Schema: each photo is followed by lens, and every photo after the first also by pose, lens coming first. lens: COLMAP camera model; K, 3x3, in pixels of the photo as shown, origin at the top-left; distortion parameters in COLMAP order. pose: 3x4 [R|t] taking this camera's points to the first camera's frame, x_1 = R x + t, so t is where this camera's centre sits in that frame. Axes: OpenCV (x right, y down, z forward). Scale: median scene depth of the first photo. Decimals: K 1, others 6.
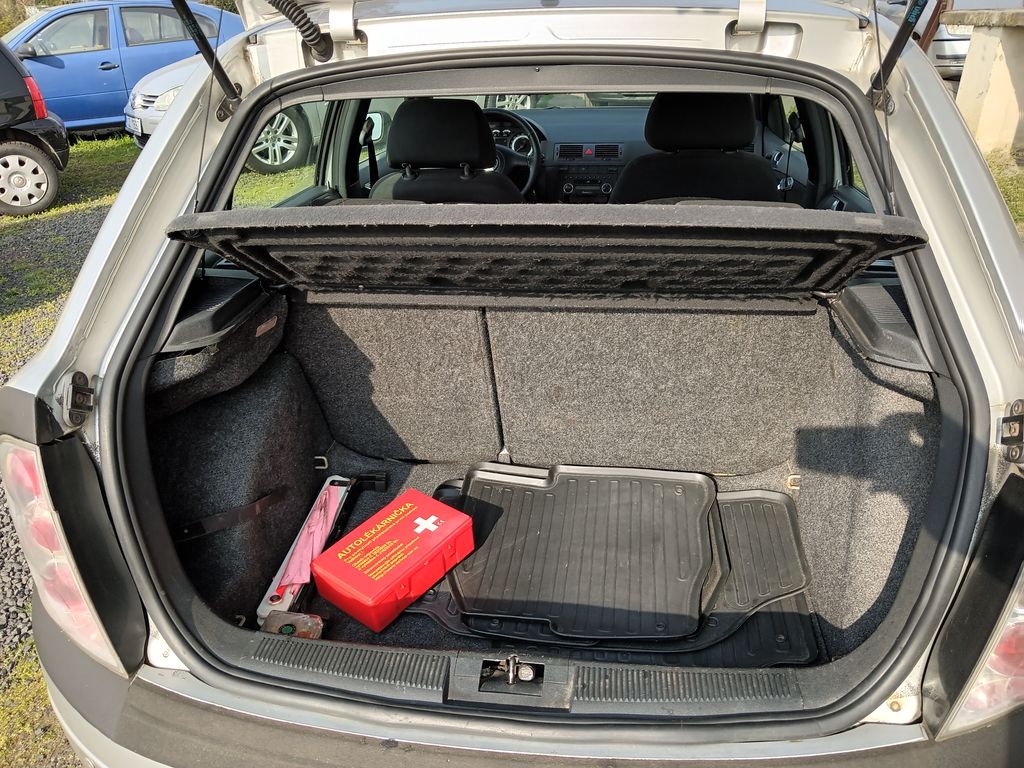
lens RADIAL K [[768.3, 0, 507.9], [0, 768.3, 381.3], [0, 0, 1]] dist [0.005198, -0.020781]
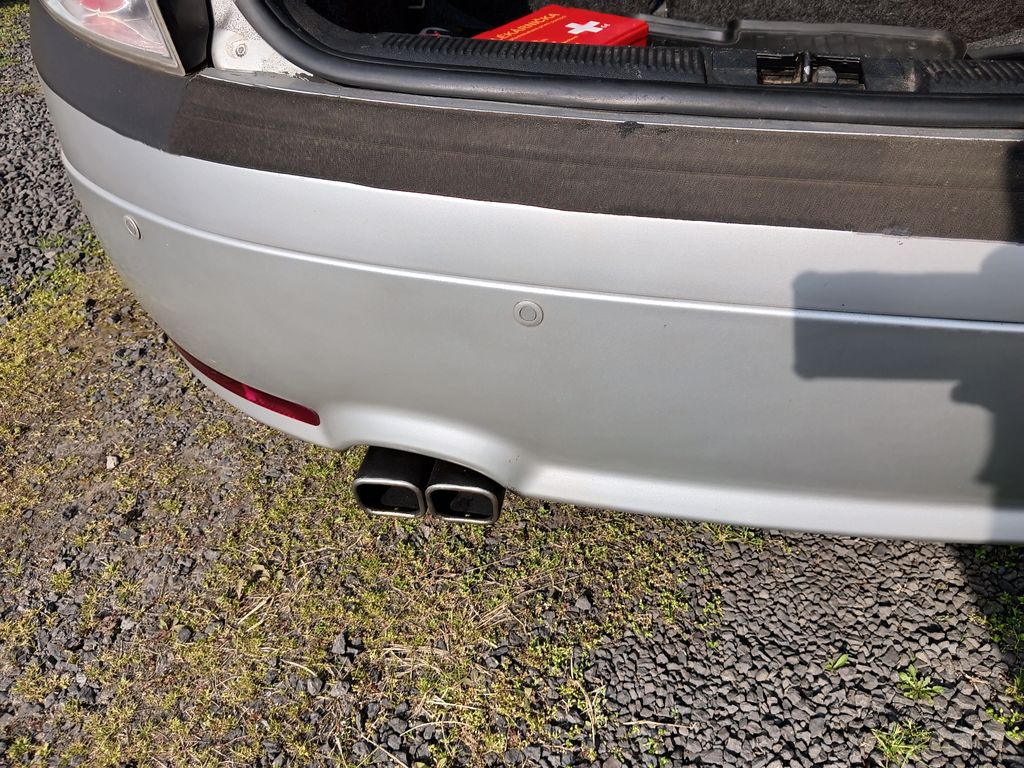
lens RADIAL K [[768.3, 0, 513.4], [0, 768.3, 389.5], [0, 0, 1]] dist [0.005198, -0.020781]
pose [[0.999244, 0.037545, -0.010121, -0.036347], [-0.034570, 0.976905, 0.210859, 0.086585], [0.017804, -0.210350, 0.977464, 0.058546]]
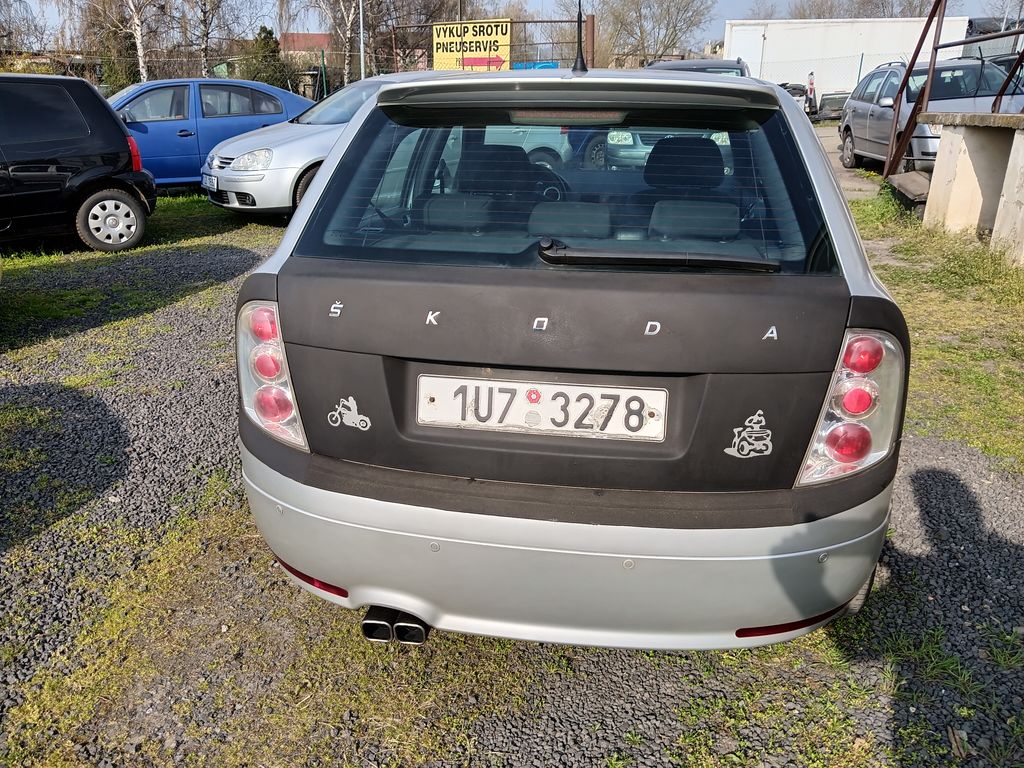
lens RADIAL K [[768.3, 0, 512.3], [0, 768.3, 368.1], [0, 0, 1]] dist [0.005198, -0.020781]
pose [[0.998889, 0.043776, -0.017445, -0.006738], [-0.045545, 0.991862, -0.118897, 0.066705], [0.012098, 0.119559, 0.992753, -0.115412]]
